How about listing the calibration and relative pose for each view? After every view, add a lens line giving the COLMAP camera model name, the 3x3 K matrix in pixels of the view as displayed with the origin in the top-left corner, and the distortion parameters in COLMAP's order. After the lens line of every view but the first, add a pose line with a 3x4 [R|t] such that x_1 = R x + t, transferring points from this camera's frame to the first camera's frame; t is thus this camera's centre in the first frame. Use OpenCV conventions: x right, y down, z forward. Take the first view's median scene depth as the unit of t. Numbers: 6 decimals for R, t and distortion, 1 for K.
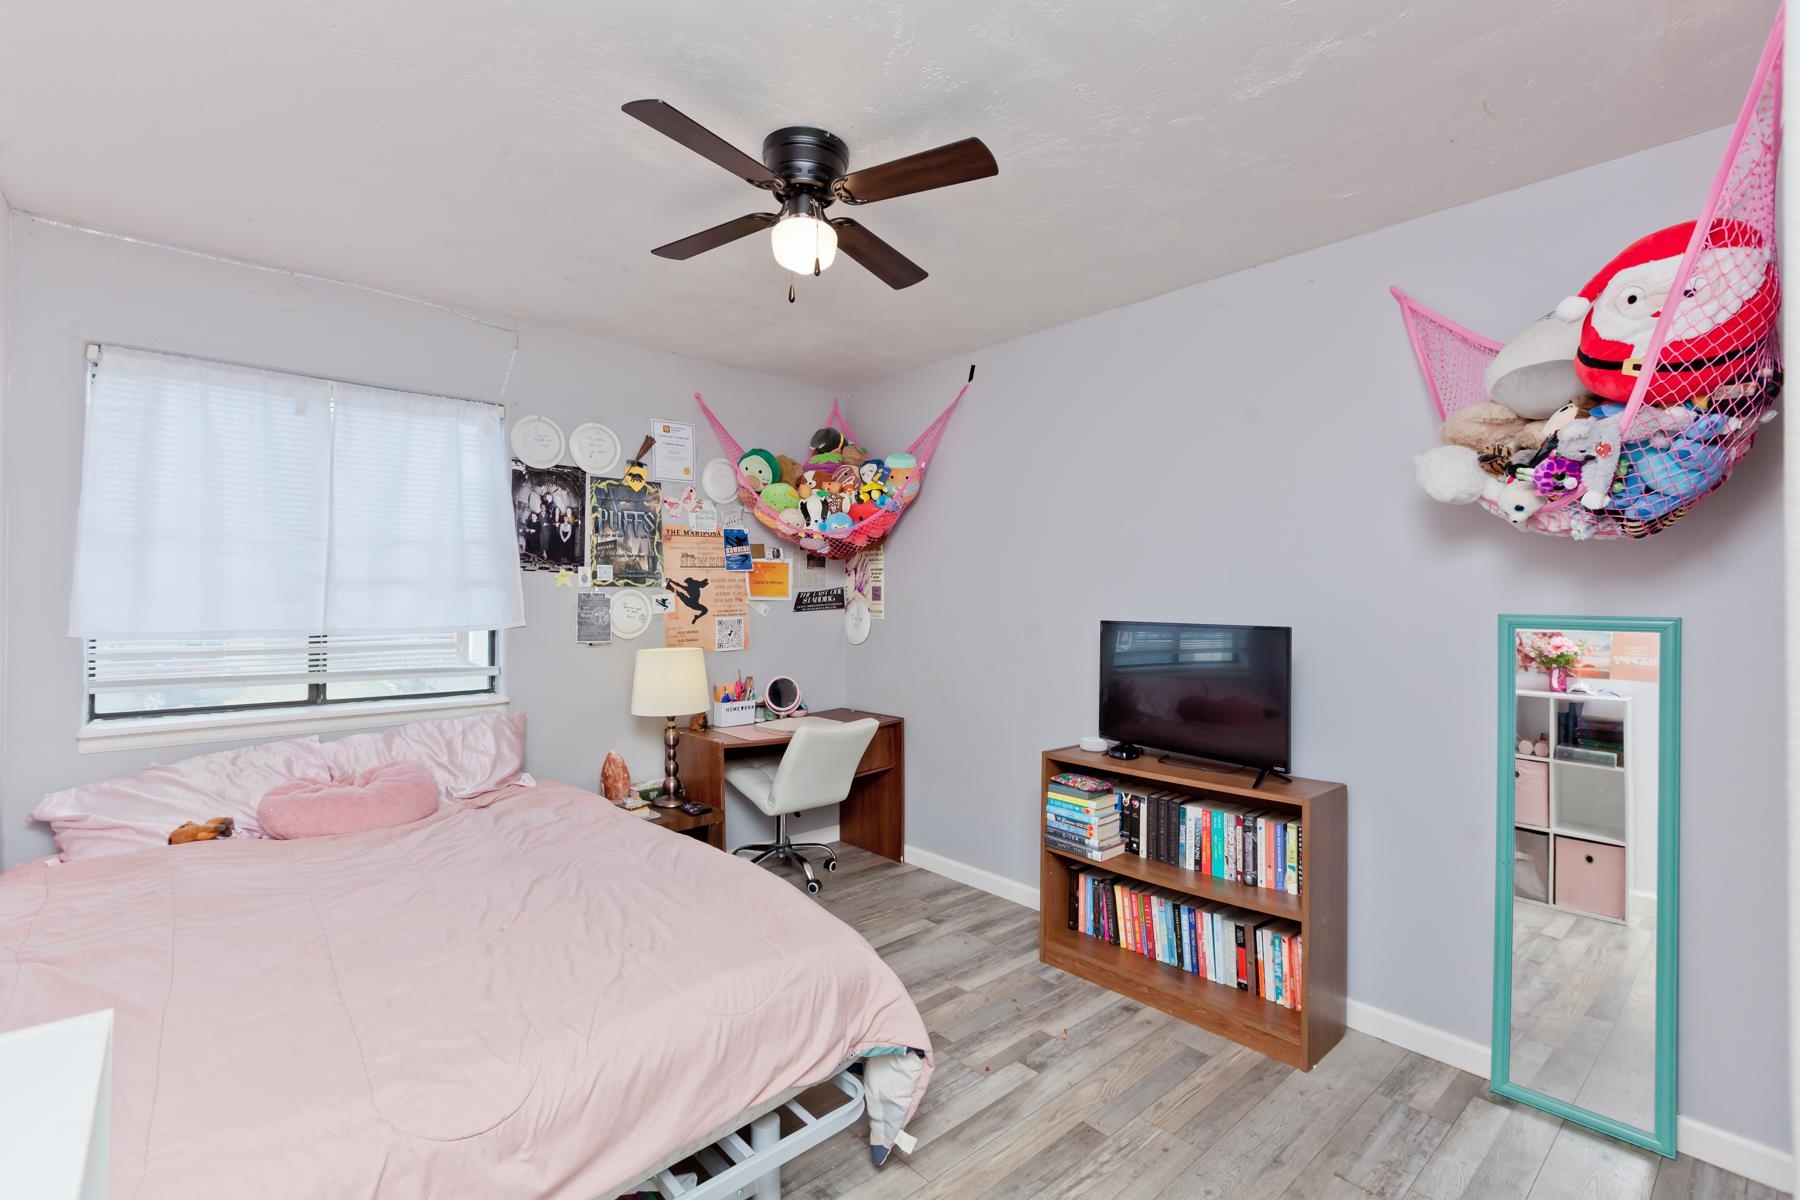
lens RADIAL K [[817.9, 0, 892.4], [0, 817.9, 598.9], [0, 0, 1]] dist [0.010157, -0.002692]
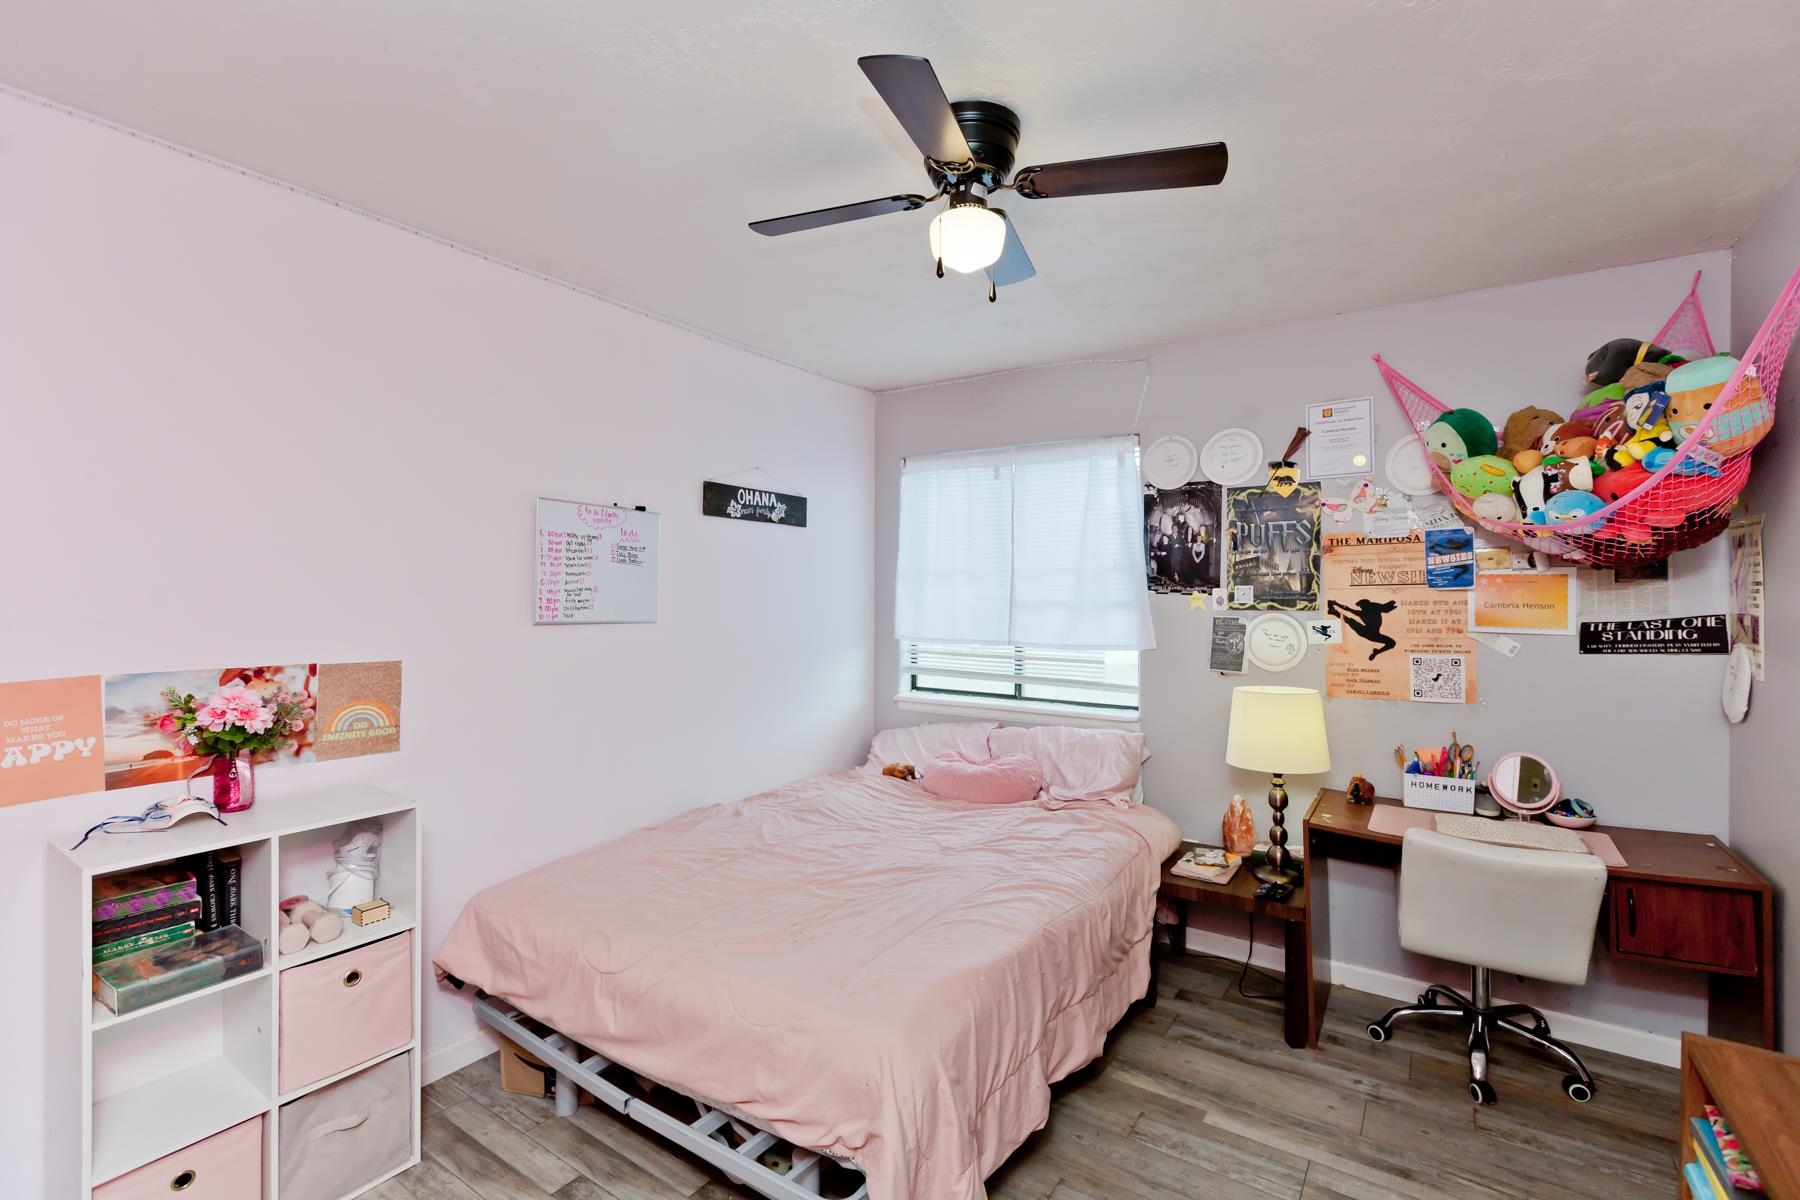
lens RADIAL K [[817.9, 0, 888.2], [0, 817.9, 597.8], [0, 0, 1]] dist [0.010157, -0.002692]
pose [[0.245617, 0.006661, -0.969344, 0.406365], [-0.006472, 0.999965, 0.005231, -0.030057], [0.969345, 0.004989, 0.245651, 0.401559]]
